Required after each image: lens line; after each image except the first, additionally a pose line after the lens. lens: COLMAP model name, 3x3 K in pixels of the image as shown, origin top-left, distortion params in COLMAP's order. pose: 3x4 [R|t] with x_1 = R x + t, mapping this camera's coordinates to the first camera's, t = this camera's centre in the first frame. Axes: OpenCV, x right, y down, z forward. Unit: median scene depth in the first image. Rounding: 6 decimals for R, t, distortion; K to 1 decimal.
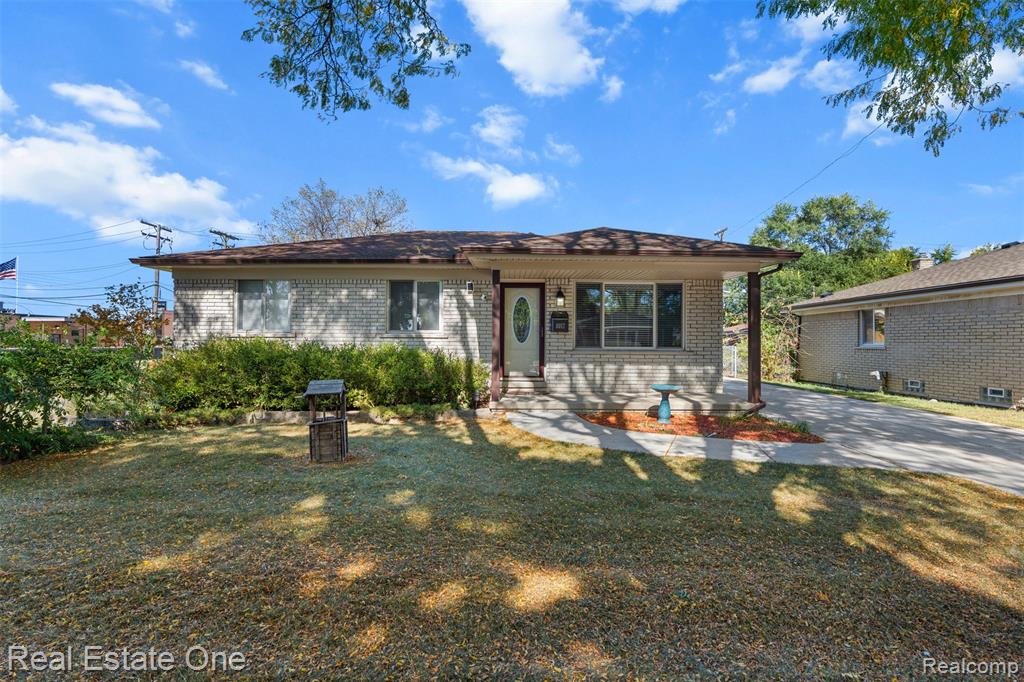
lens RADIAL K [[521.5, 0, 513.6], [0, 521.5, 343.8], [0, 0, 1]] dist [0.006912, 0.000125]
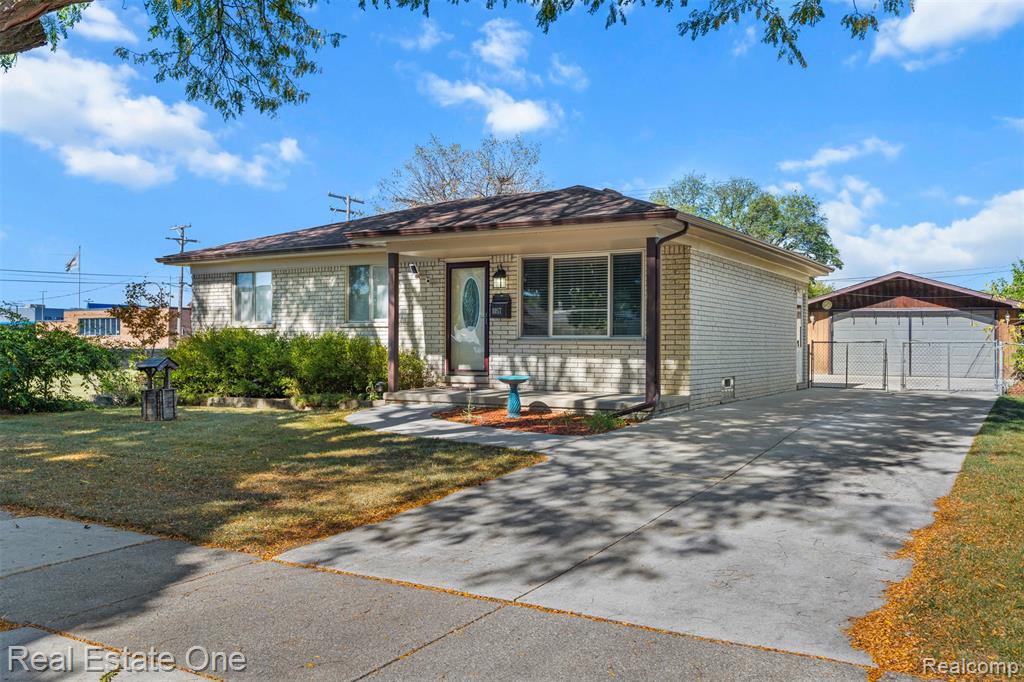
lens RADIAL K [[914.0, 0, 511.9], [0, 914.0, 341.9], [0, 0, 1]] dist [-0.002806, 0.001446]
pose [[0.859547, -0.003302, -0.511046, 0.861568], [-0.001007, 0.999966, -0.008154, 0.028044], [0.511056, 0.007523, 0.859515, -0.267956]]
